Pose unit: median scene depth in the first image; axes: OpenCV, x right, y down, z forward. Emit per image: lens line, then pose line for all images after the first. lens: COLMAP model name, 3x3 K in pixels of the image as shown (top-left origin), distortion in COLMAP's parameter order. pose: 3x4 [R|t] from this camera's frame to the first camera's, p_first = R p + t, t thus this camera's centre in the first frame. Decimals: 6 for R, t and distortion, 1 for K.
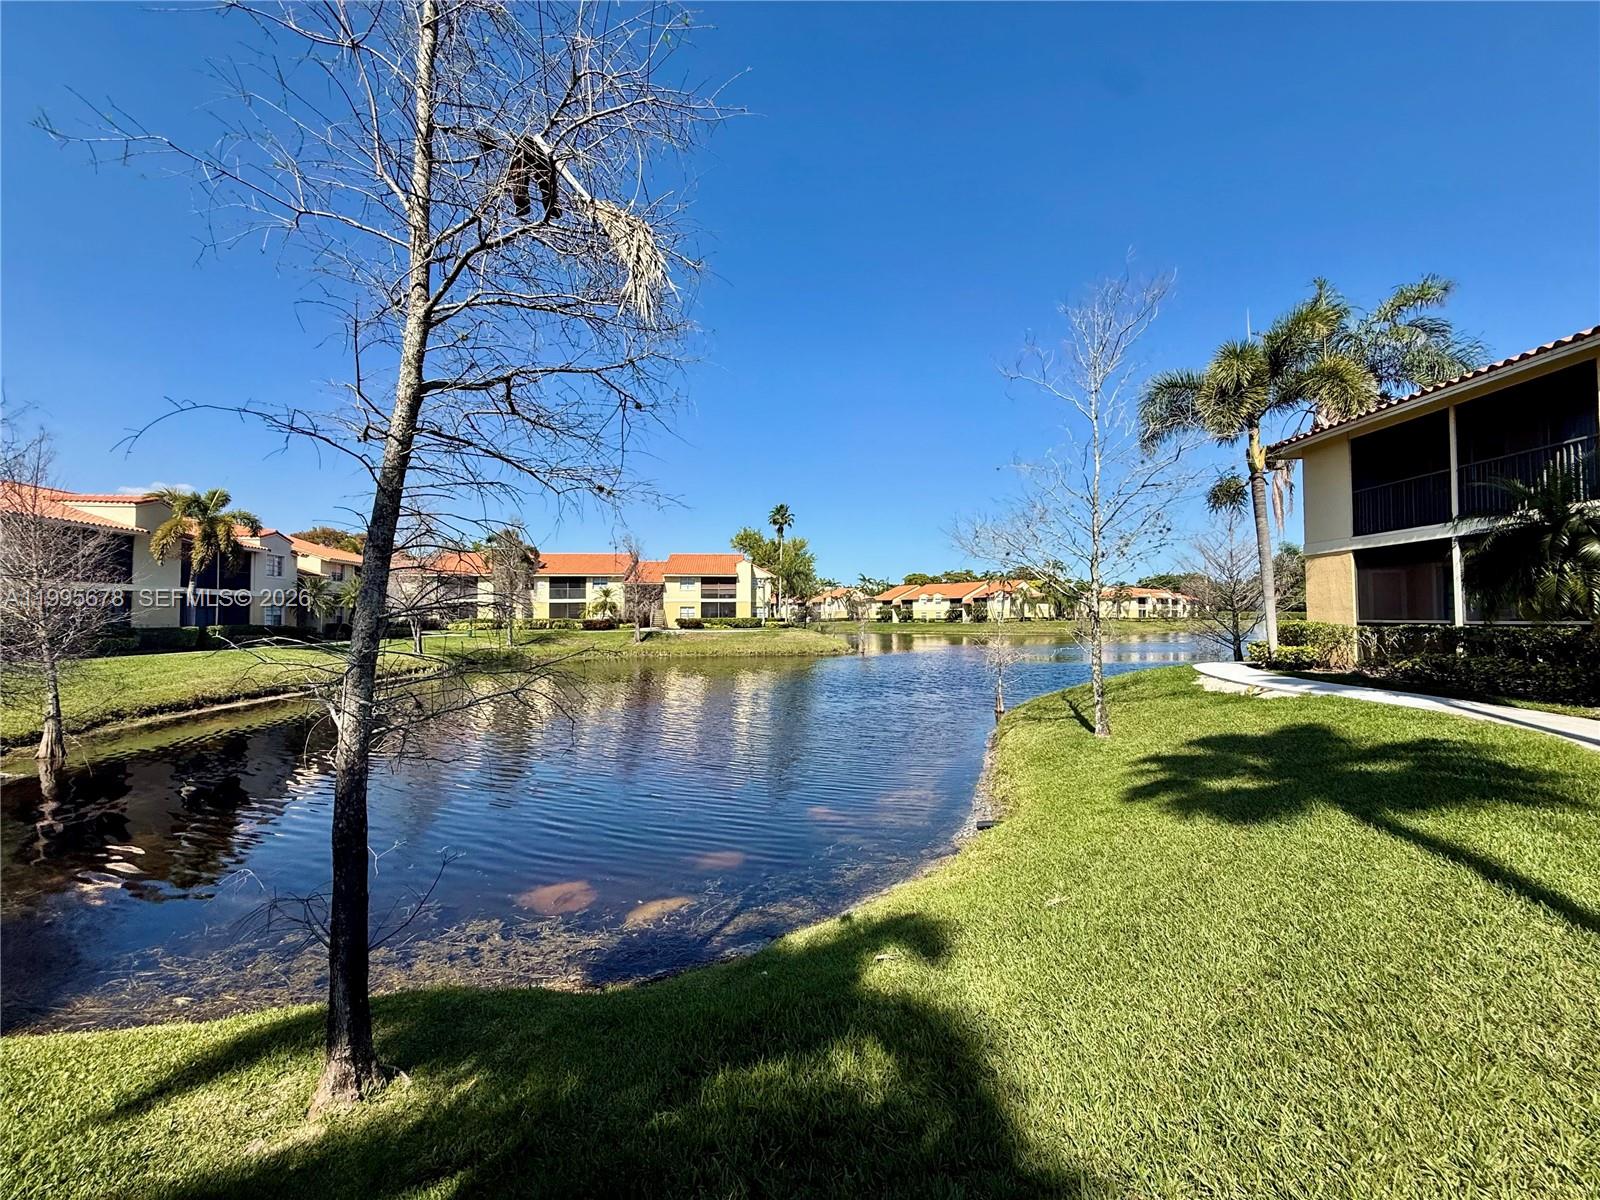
lens RADIAL K [[631.2, 0, 800.0], [0, 631.2, 600.0], [0, 0, 1]] dist [0.001330, 0.000298]
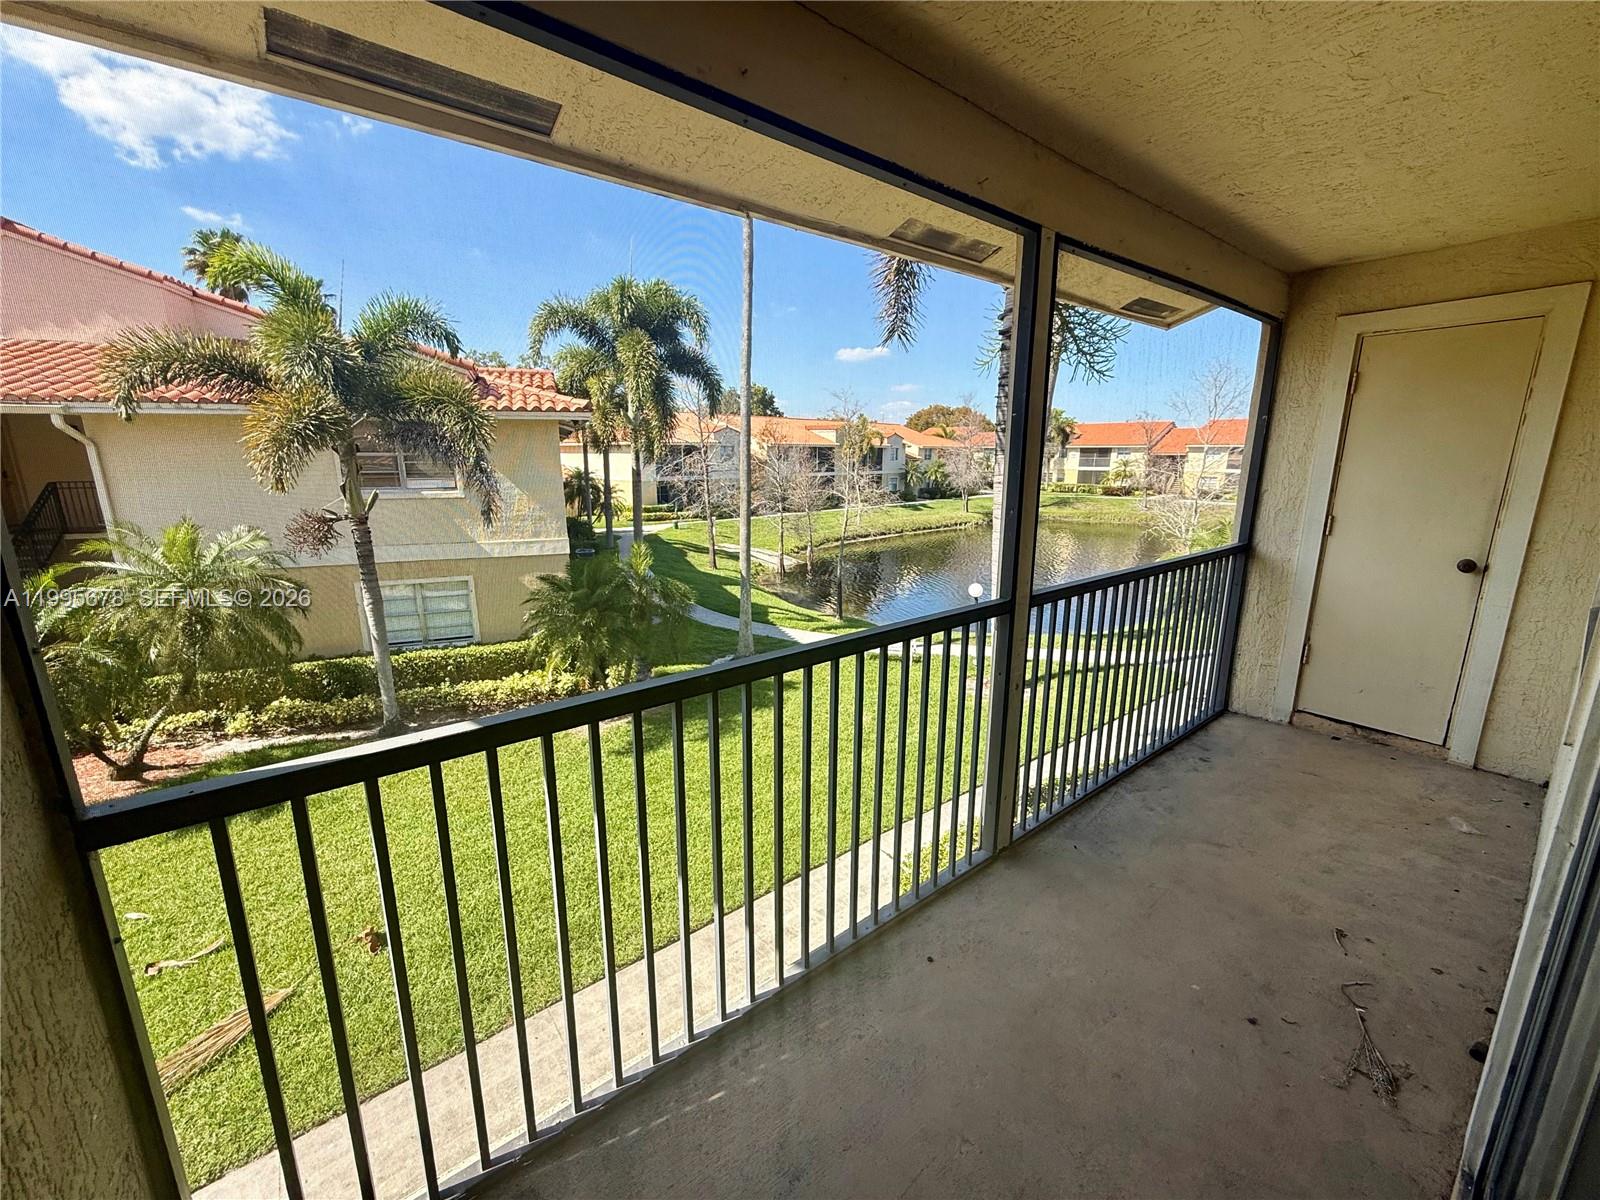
lens RADIAL K [[631.2, 0, 800.0], [0, 631.2, 600.0], [0, 0, 1]] dist [0.001330, 0.000298]
pose [[0.636783, 0.180954, -0.749509, 0.209104], [0.013077, 0.969397, 0.245152, -0.057673], [0.770932, -0.165910, 0.614929, -0.178609]]
